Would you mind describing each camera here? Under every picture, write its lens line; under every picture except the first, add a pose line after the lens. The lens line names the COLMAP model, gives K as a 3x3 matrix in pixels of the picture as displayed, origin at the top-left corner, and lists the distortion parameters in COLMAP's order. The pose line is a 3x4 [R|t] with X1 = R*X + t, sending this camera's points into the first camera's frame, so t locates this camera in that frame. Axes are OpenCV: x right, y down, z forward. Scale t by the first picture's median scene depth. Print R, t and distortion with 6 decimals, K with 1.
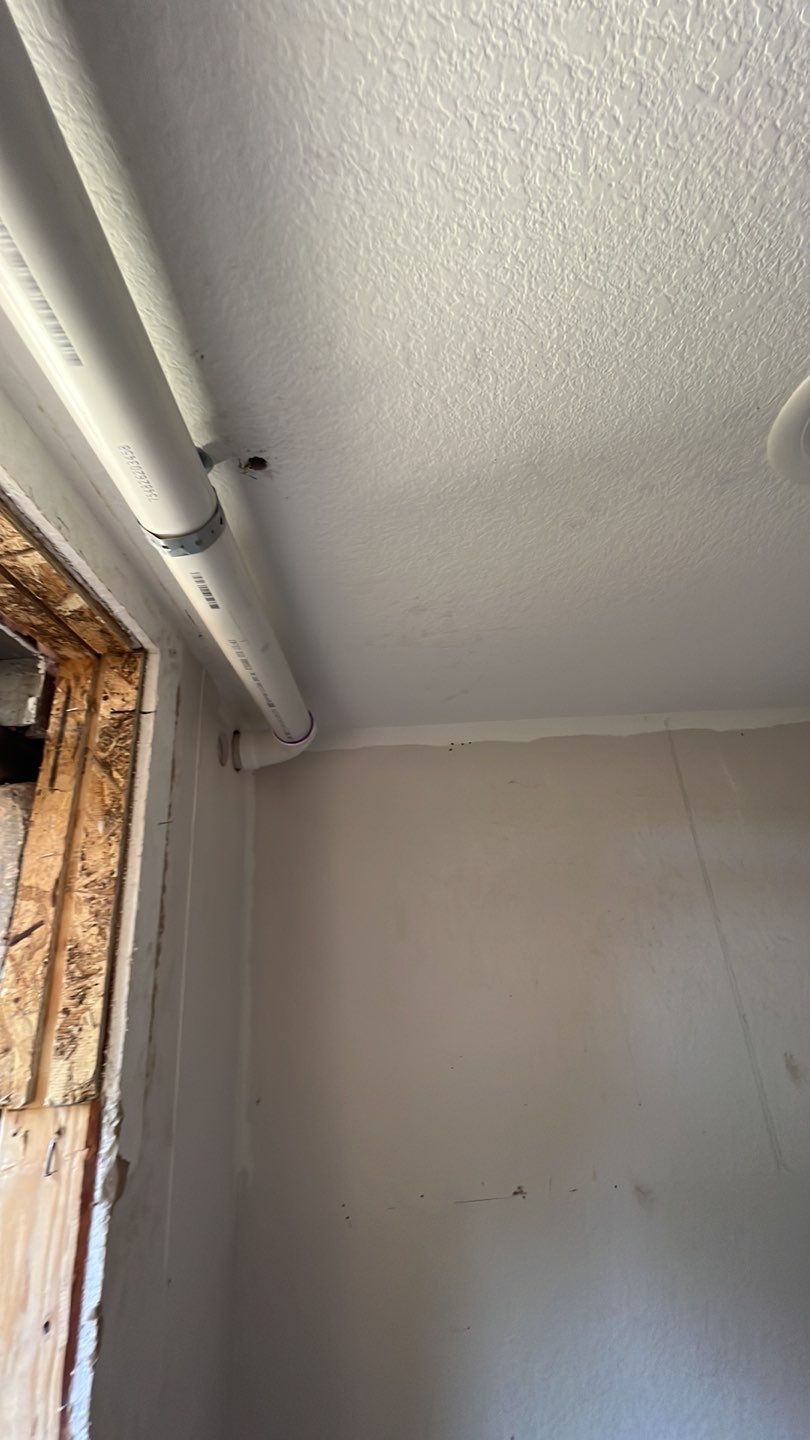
lens RADIAL K [[549.3, 0, 408.0], [0, 549.3, 719.0], [0, 0, 1]] dist [0.000313, 0.000048]
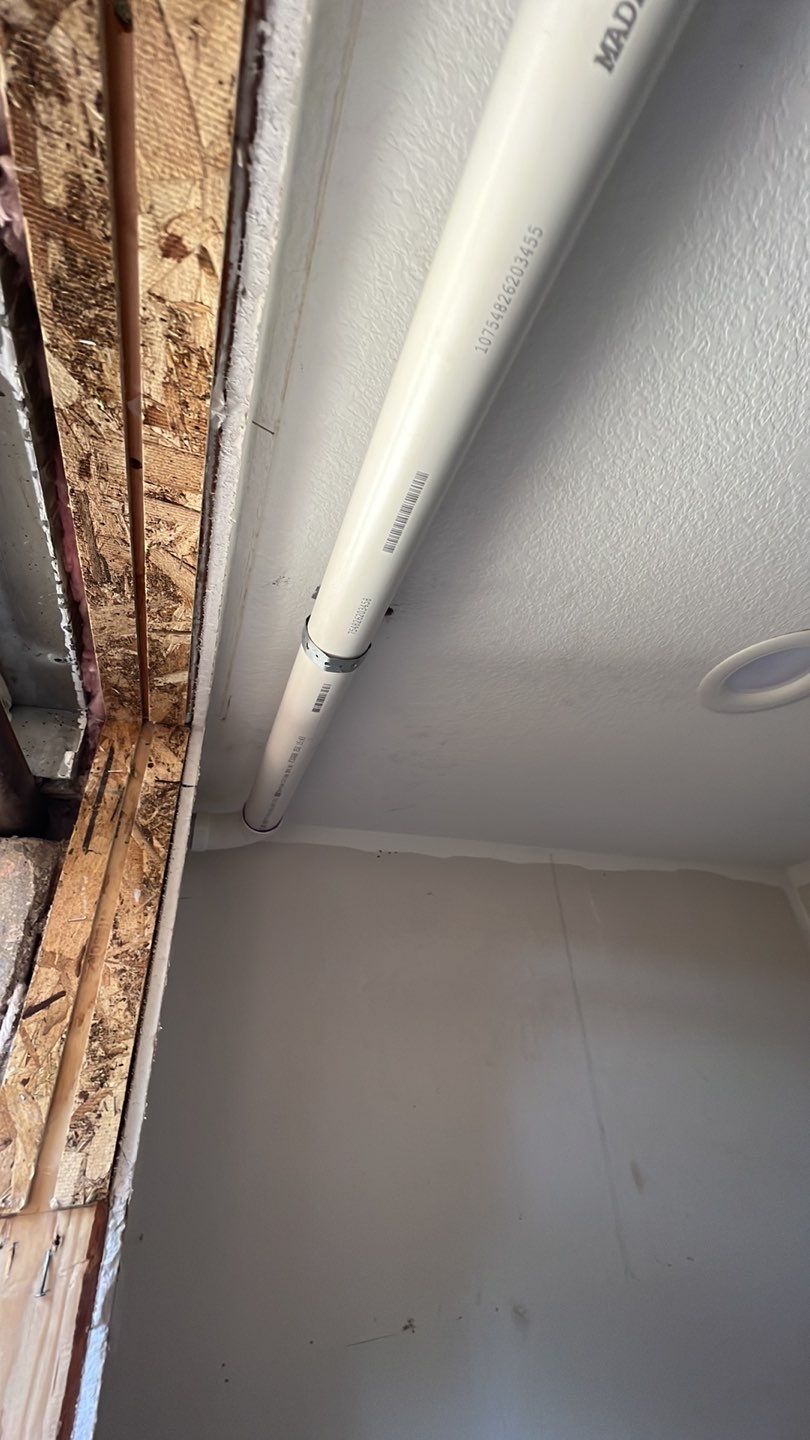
lens RADIAL K [[549.3, 0, 408.0], [0, 549.3, 719.0], [0, 0, 1]] dist [0.000313, 0.000048]
pose [[0.937064, 0.201862, 0.284889, -0.453327], [-0.144019, 0.966754, -0.211295, 0.028063], [-0.318070, 0.156967, 0.934983, -0.136240]]
